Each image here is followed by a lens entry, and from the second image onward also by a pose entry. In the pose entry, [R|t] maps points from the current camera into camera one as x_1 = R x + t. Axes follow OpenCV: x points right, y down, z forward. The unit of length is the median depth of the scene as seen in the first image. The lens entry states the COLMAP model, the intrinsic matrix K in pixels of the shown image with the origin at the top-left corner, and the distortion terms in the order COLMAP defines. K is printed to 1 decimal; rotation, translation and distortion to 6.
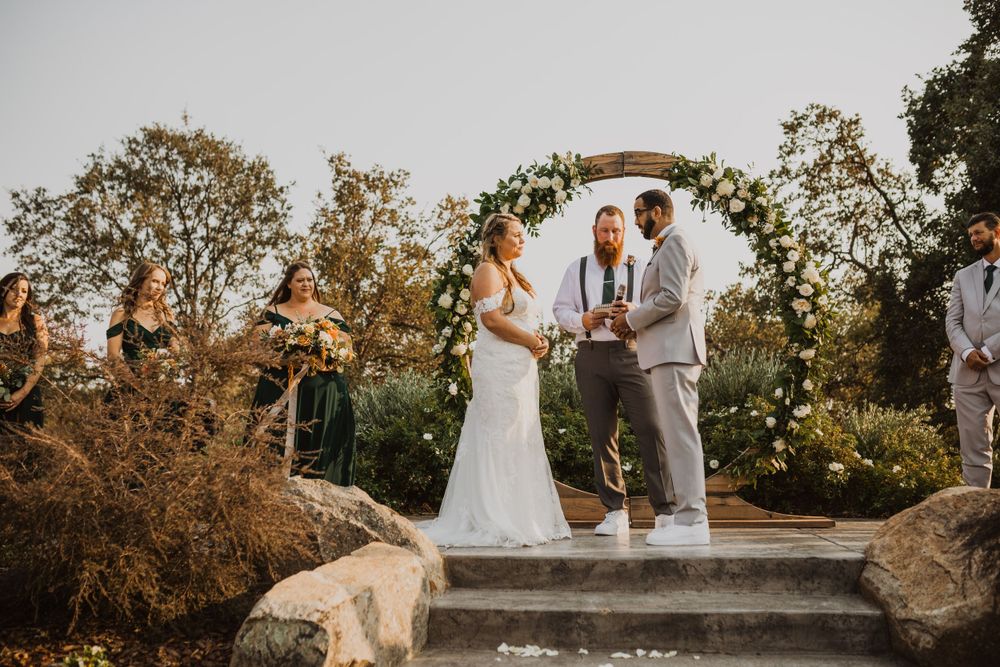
lens RADIAL K [[998.1, 0, 497.3], [0, 998.1, 332.5], [0, 0, 1]] dist [-0.061515, 0.097800]
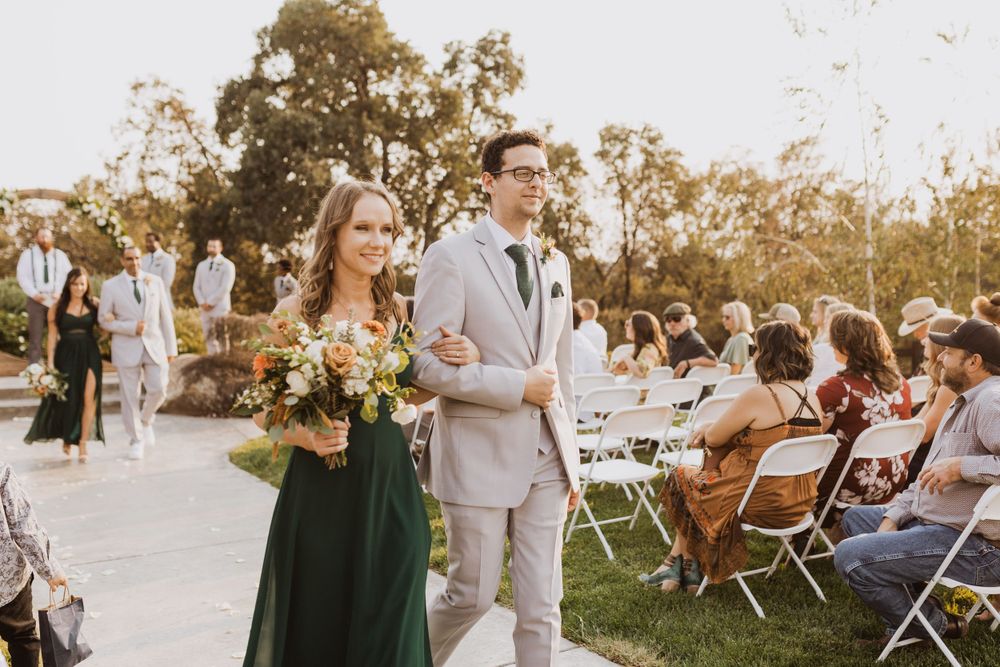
lens RADIAL K [[1018.5, 0, 501.4], [0, 1018.5, 335.6], [0, 0, 1]] dist [-0.006294, 0.000608]
pose [[0.808901, -0.026823, 0.587332, -0.332867], [-0.067668, 0.988073, 0.138320, -0.236575], [-0.584037, -0.151630, 0.797439, -1.203943]]
